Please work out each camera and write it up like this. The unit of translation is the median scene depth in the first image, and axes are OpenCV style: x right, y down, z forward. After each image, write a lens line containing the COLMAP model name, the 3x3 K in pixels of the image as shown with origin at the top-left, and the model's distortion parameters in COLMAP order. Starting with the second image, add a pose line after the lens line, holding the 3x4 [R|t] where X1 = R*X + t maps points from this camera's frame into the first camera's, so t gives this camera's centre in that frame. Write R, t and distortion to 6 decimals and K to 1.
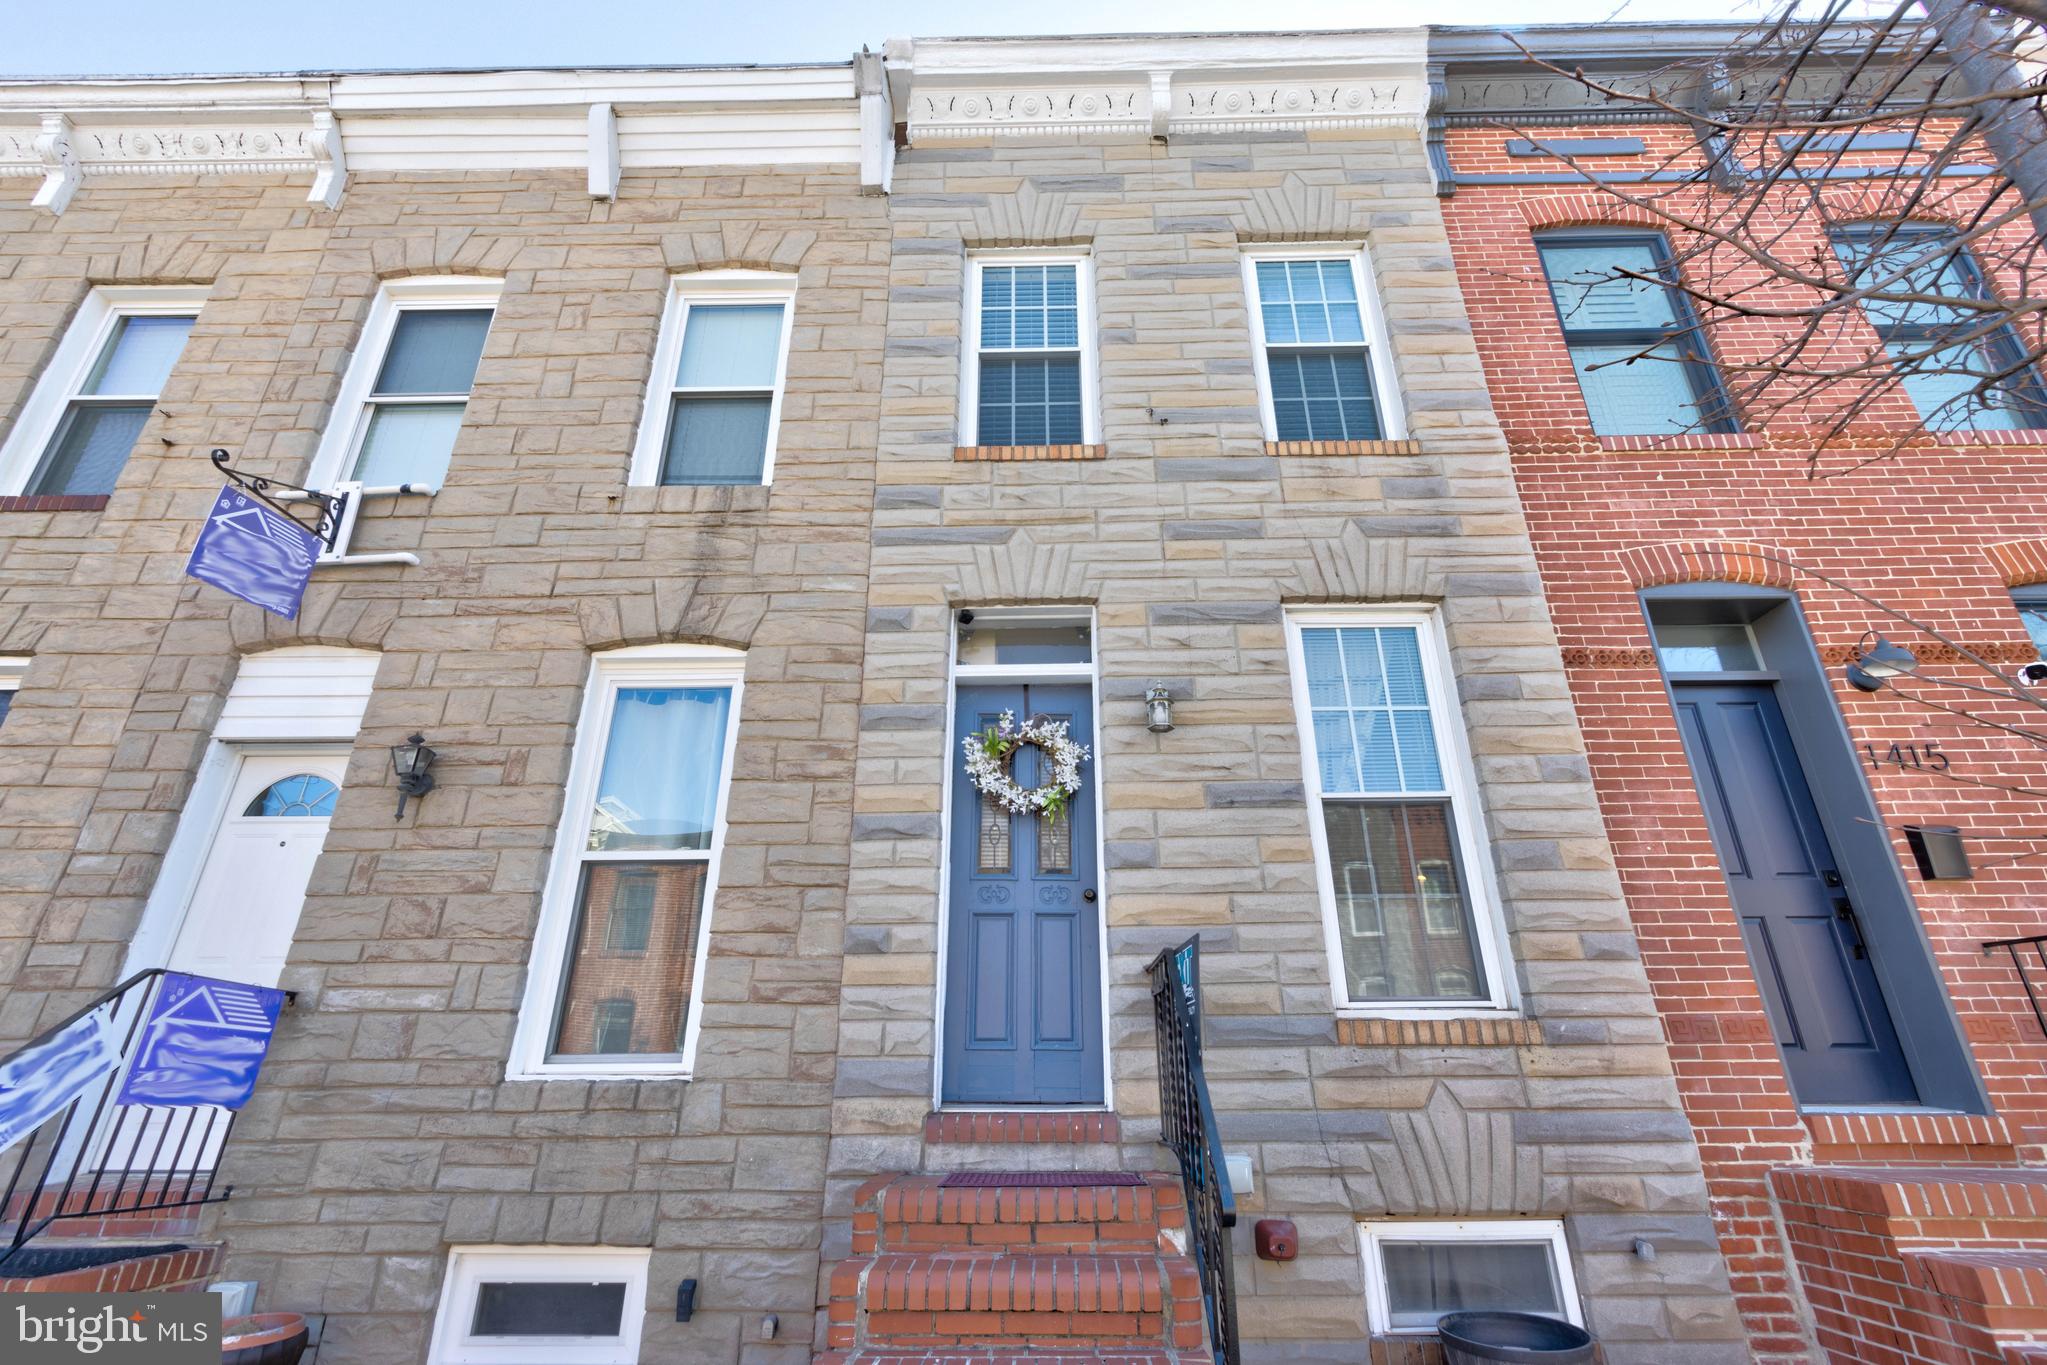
lens RADIAL K [[937.6, 0, 1031.6], [0, 937.6, 661.2], [0, 0, 1]] dist [0.008910, -0.003127]
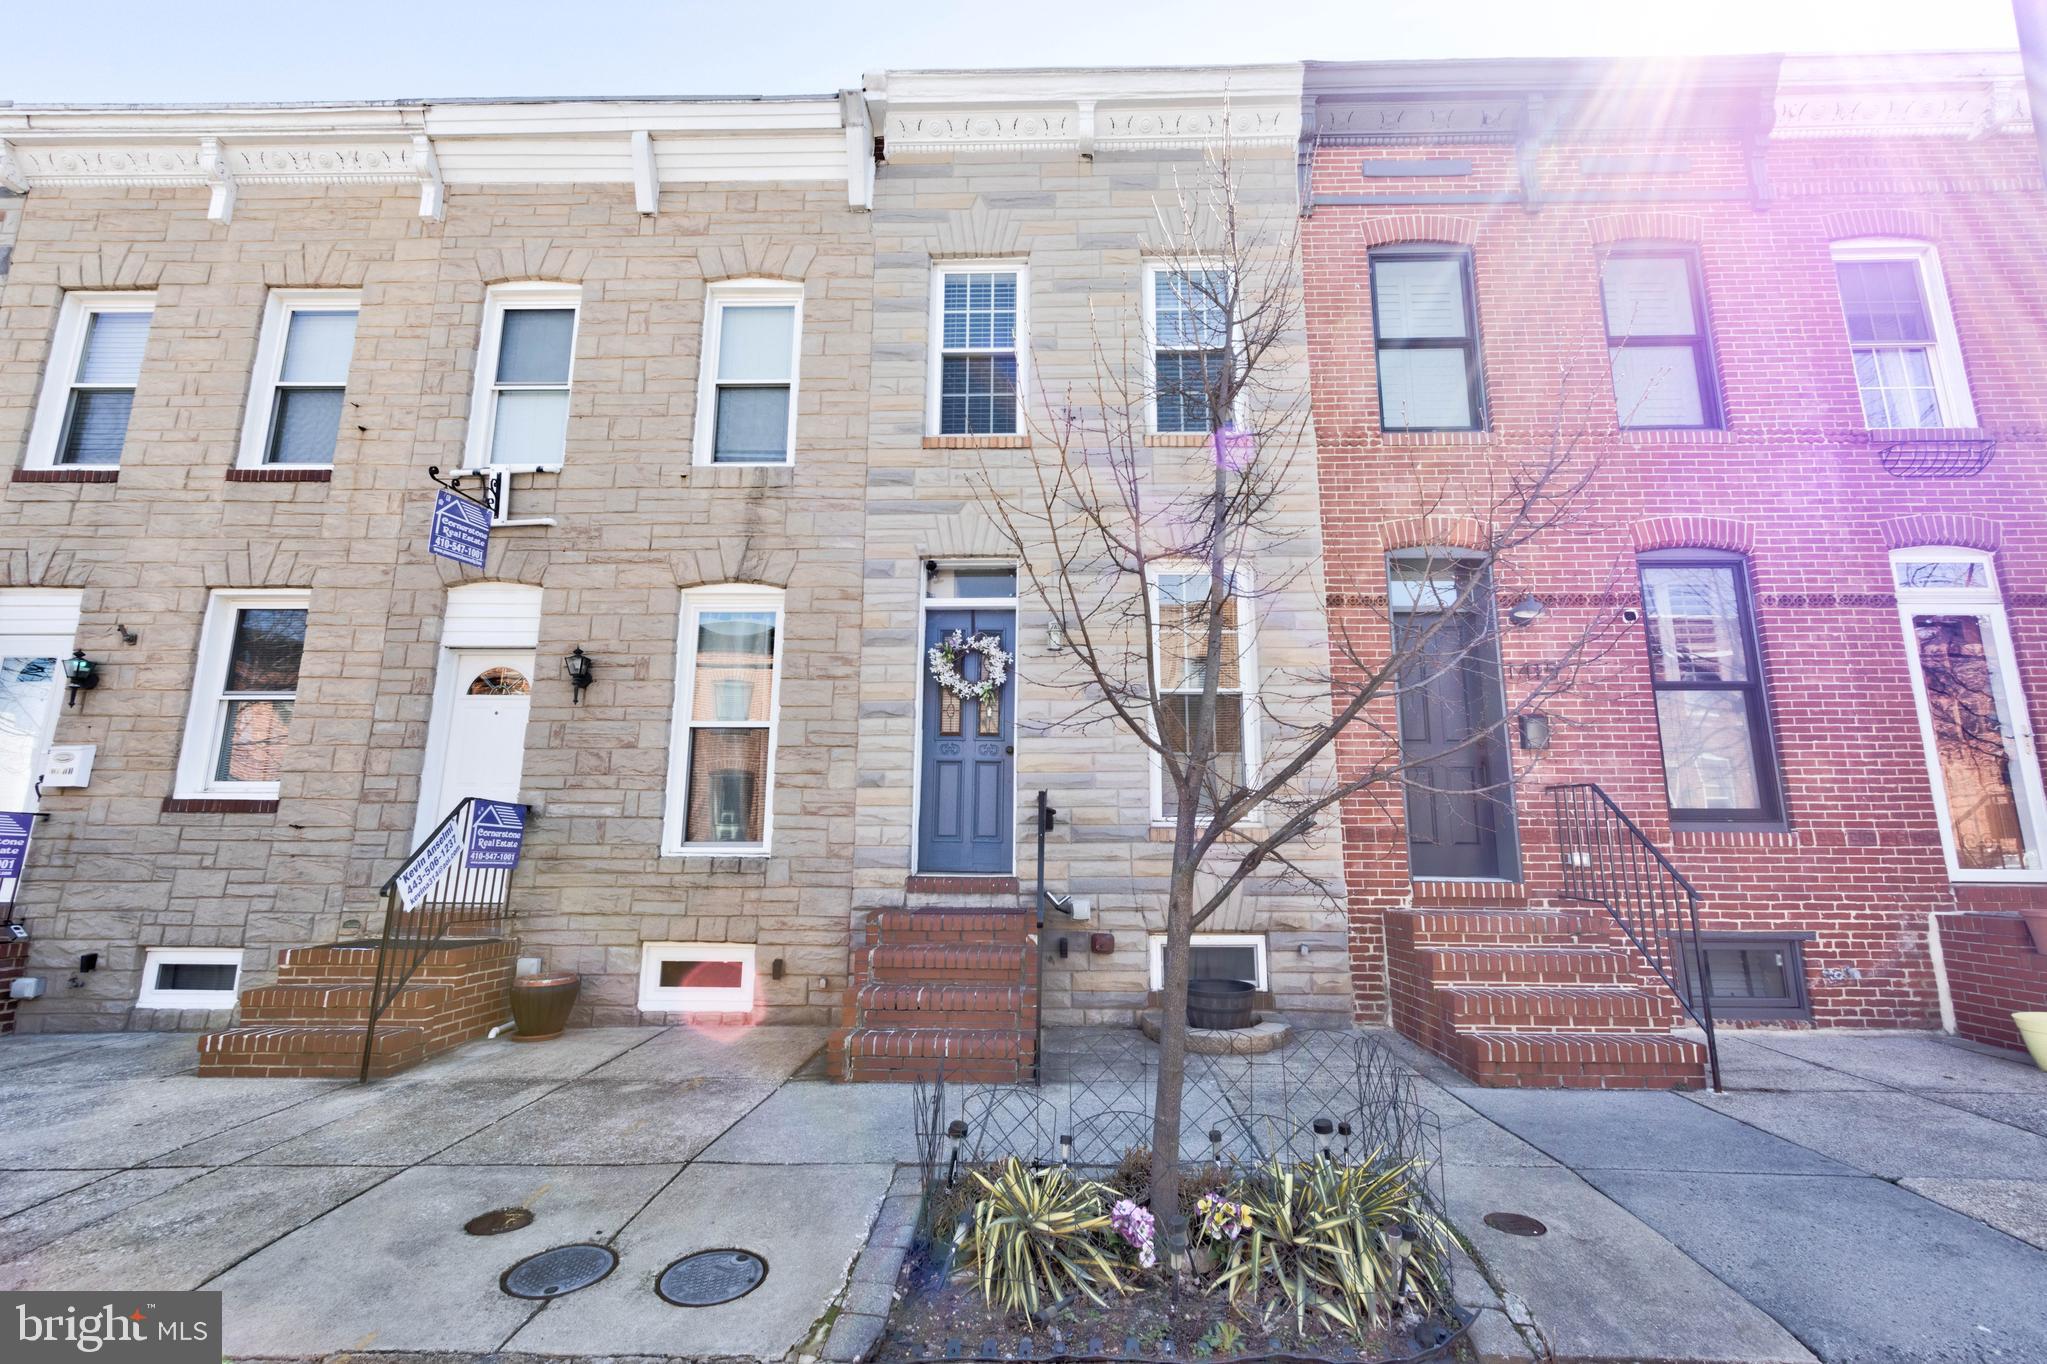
lens RADIAL K [[935.3, 0, 1031.1], [0, 935.3, 661.1], [0, 0, 1]] dist [0.007020, -0.001416]
pose [[0.999920, 0.007086, -0.010453, 0.113076], [-0.004586, 0.974973, 0.222277, -0.250614], [0.011766, -0.222212, 0.974927, -0.509184]]
